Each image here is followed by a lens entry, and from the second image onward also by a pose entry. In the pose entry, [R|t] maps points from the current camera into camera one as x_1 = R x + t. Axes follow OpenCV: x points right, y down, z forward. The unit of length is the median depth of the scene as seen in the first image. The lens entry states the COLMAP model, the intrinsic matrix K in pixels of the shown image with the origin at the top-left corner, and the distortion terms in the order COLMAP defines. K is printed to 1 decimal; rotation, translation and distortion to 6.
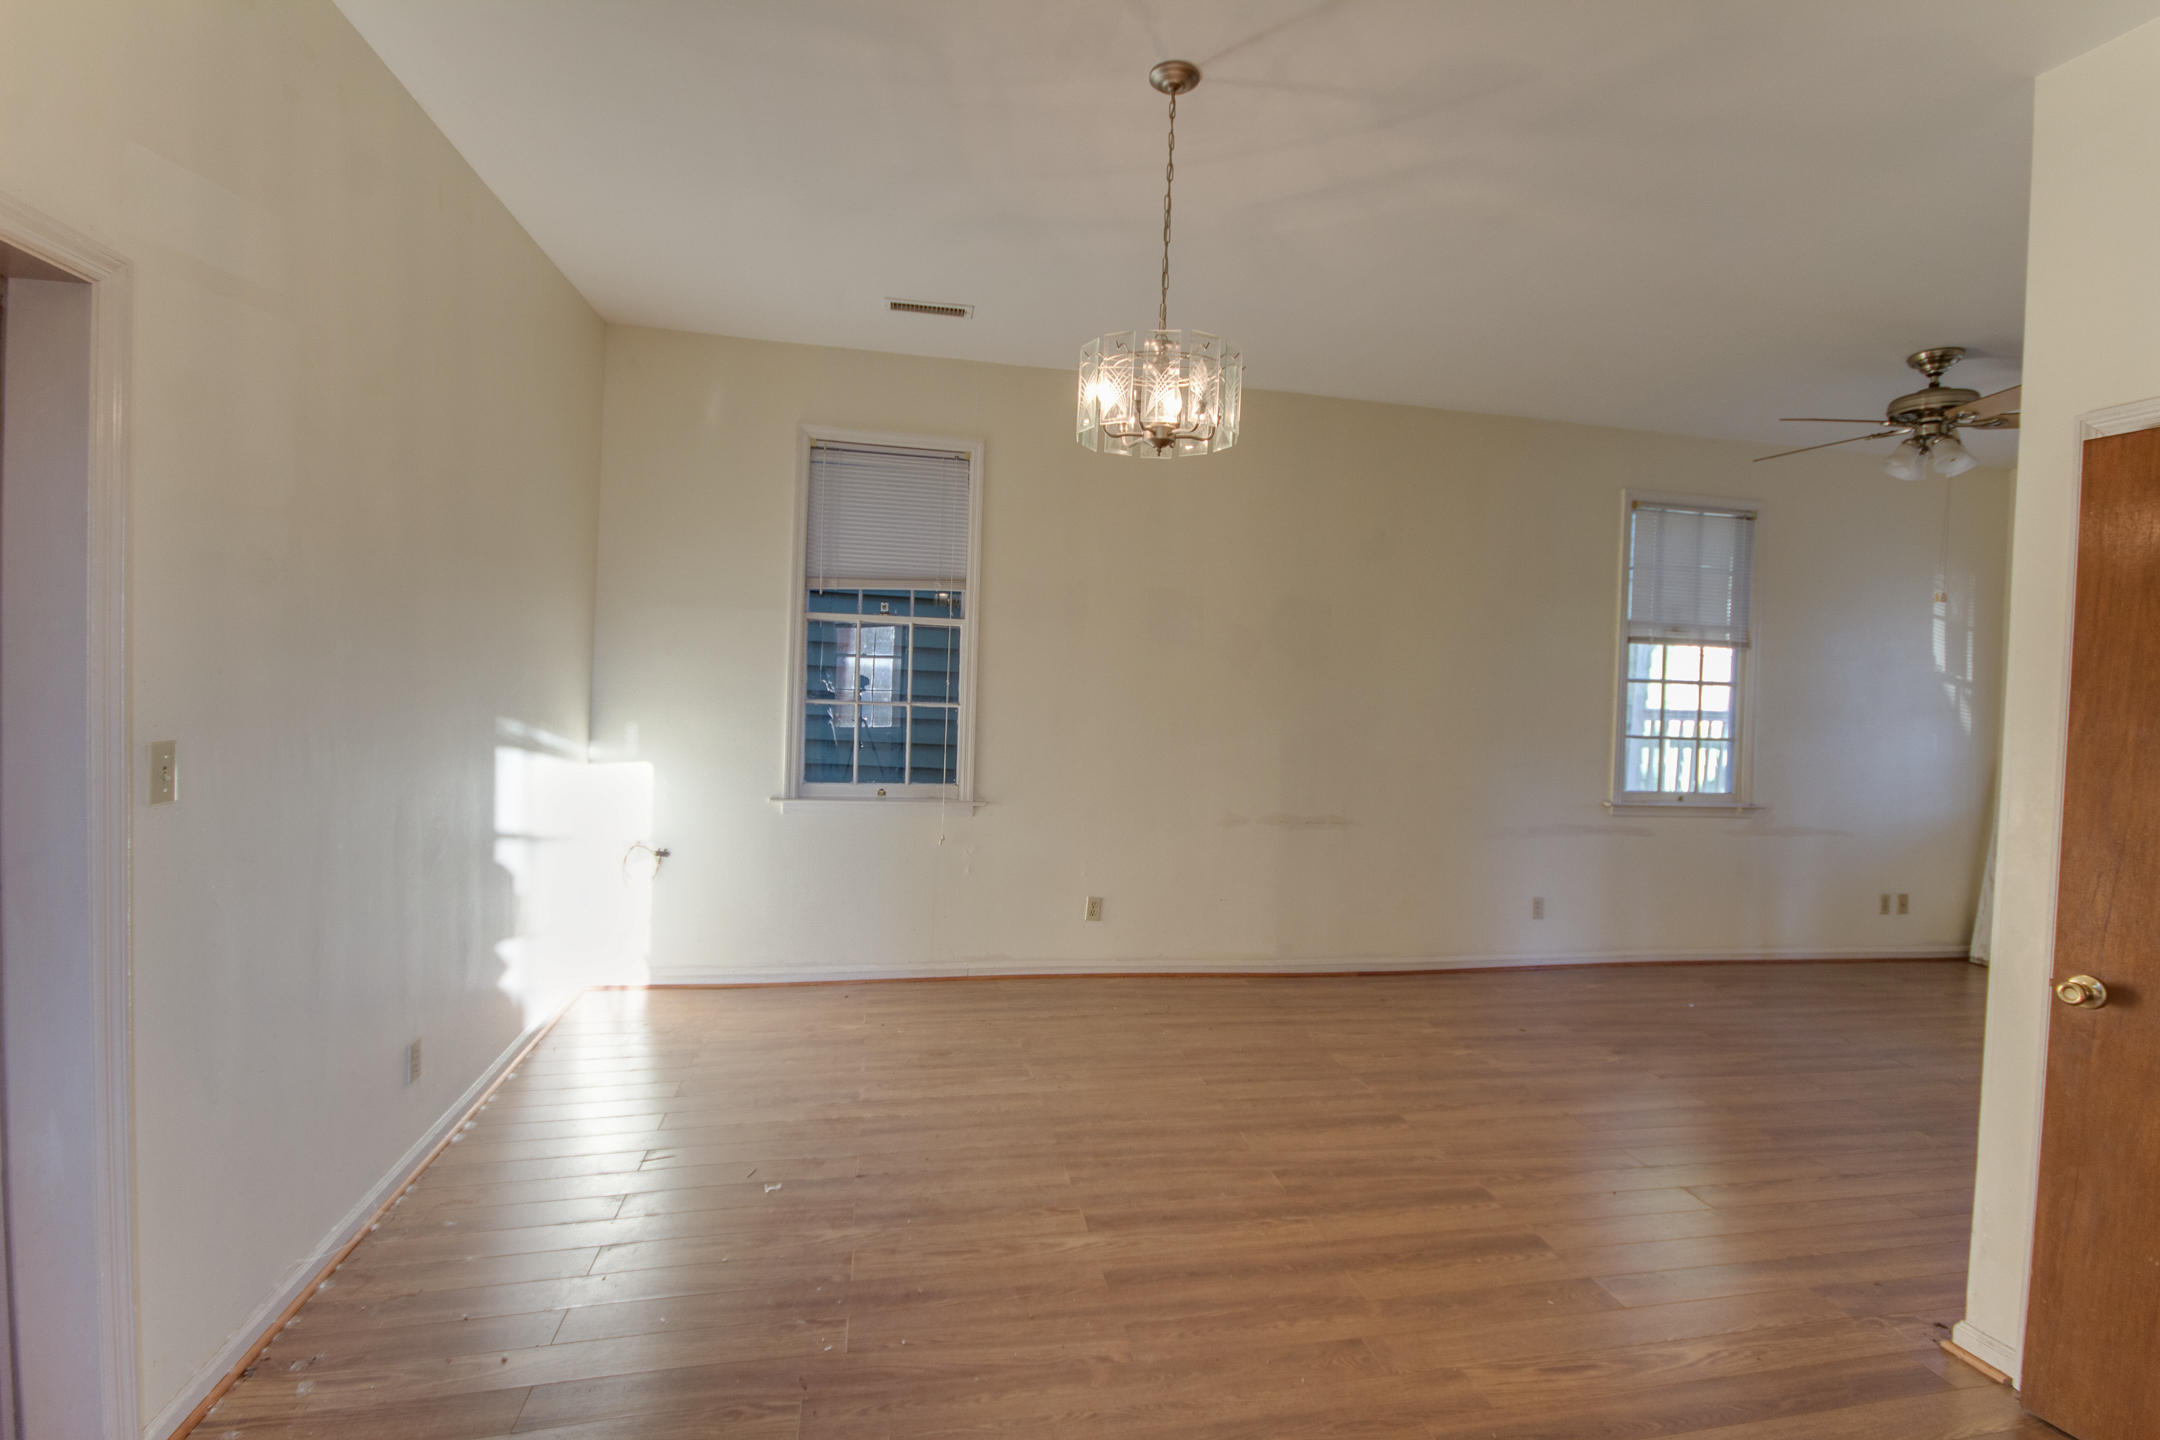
lens RADIAL K [[1000.5, 0, 1087.2], [0, 1000.5, 712.9], [0, 0, 1]] dist [0.000265, -0.000406]
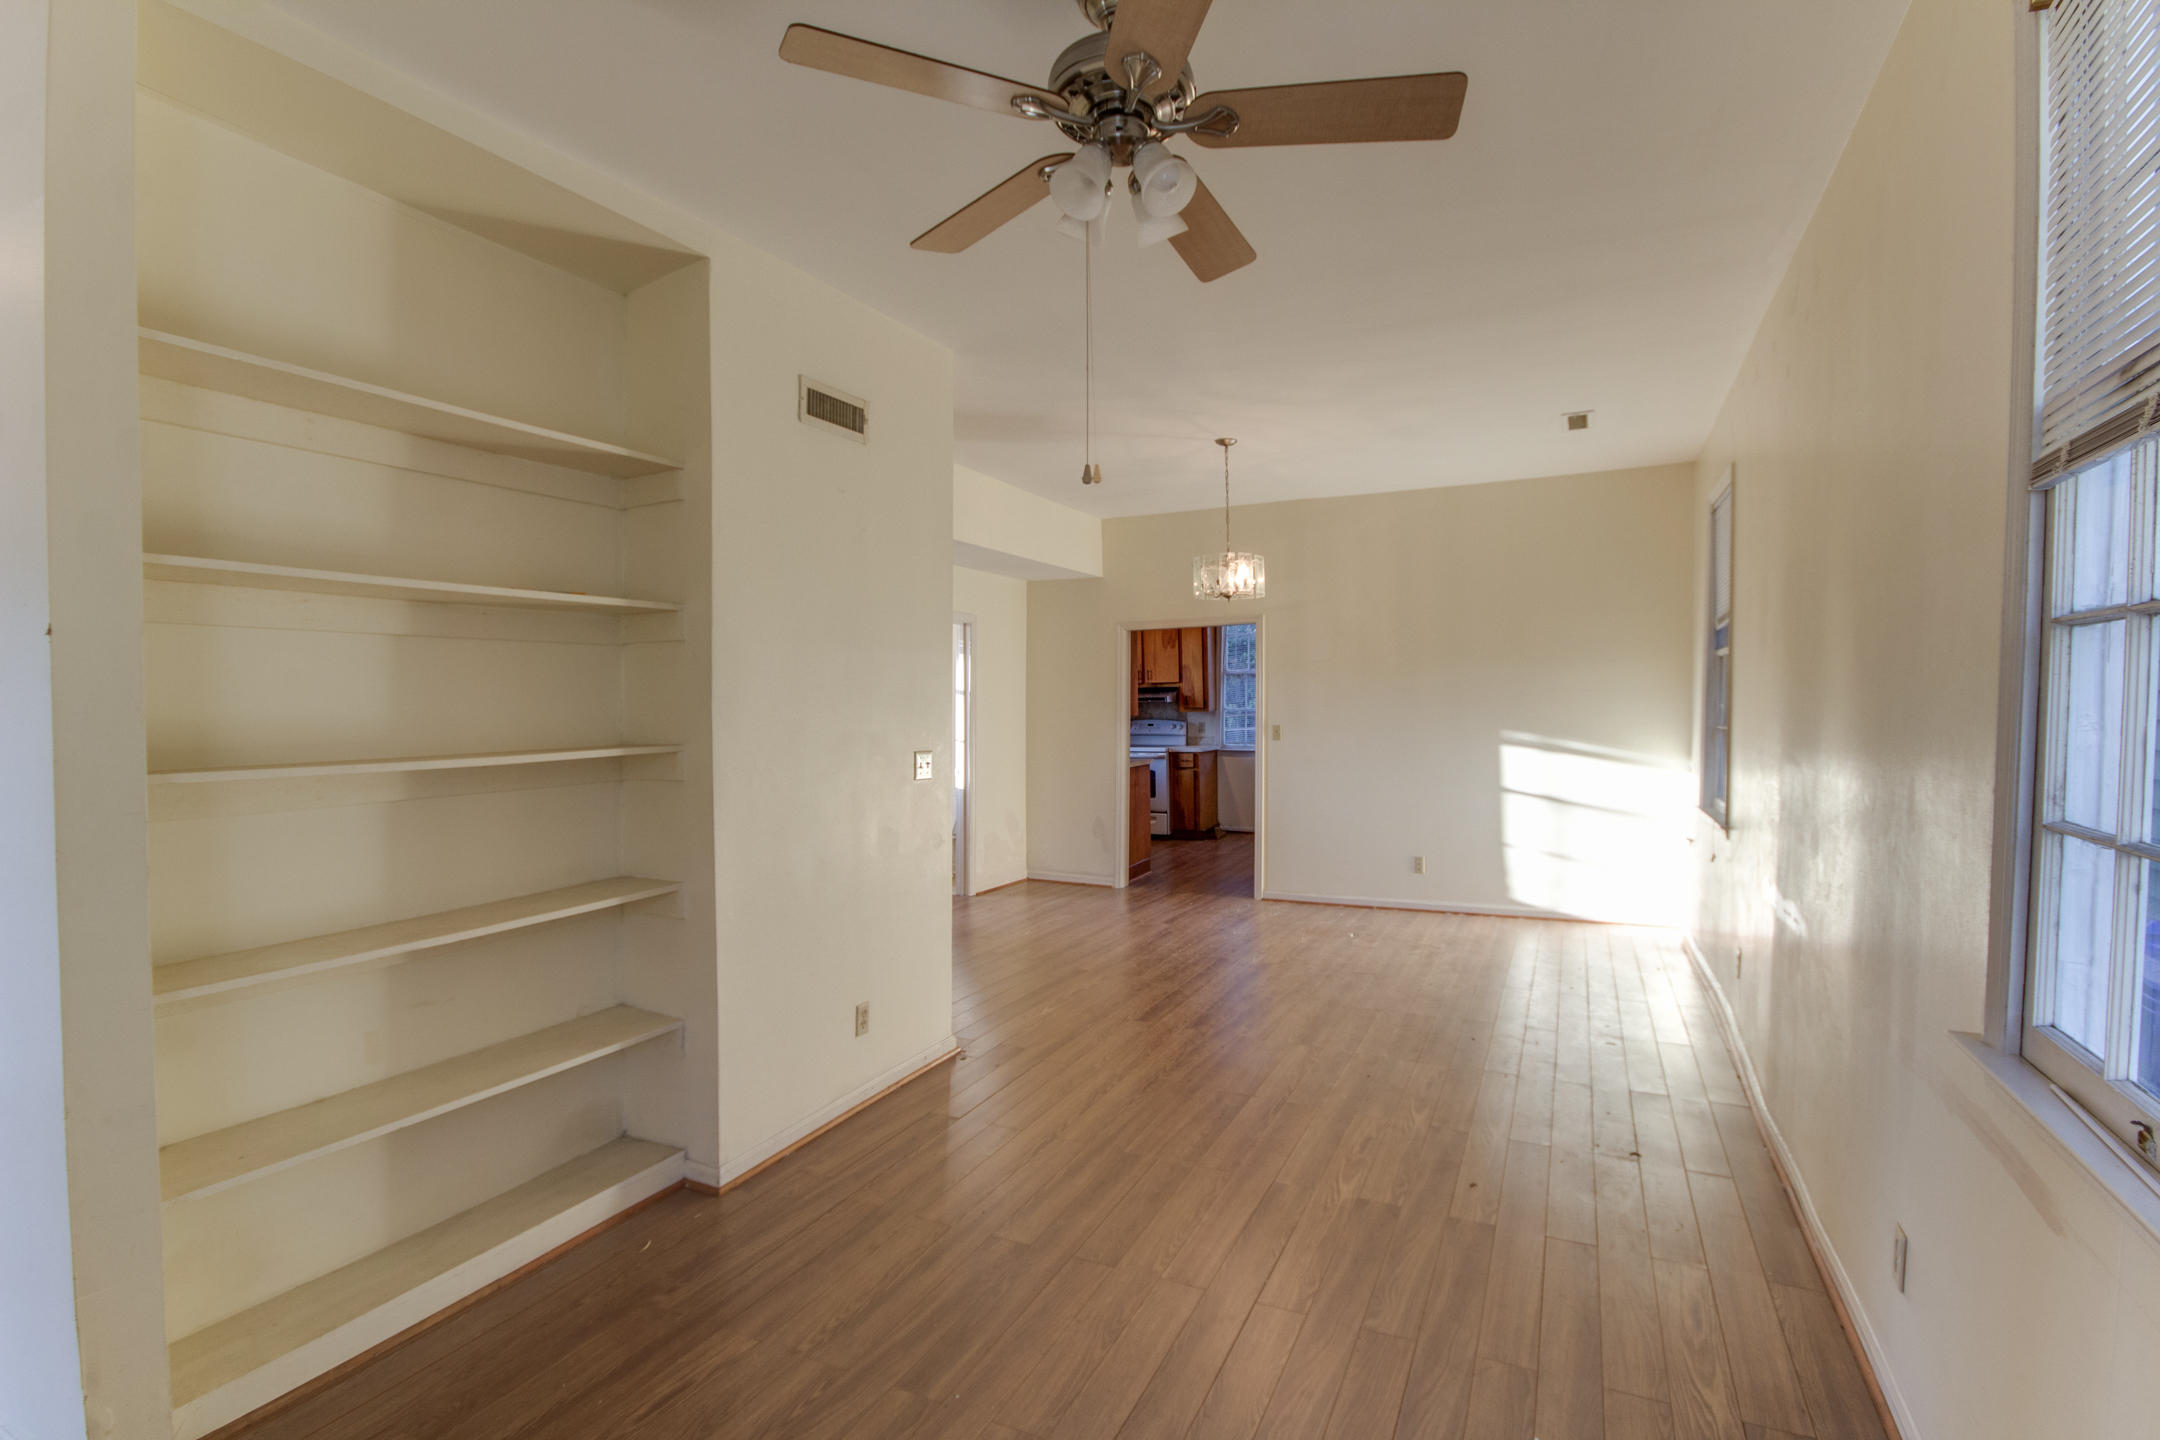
lens RADIAL K [[1000.5, 0, 1077.5], [0, 1000.5, 721.0], [0, 0, 1]] dist [0.000265, -0.000406]
pose [[-0.626527, -0.025764, -0.778973, 1.561160], [-0.049031, 0.998777, 0.006402, 0.015529], [0.777856, 0.042204, -0.627024, 1.648247]]
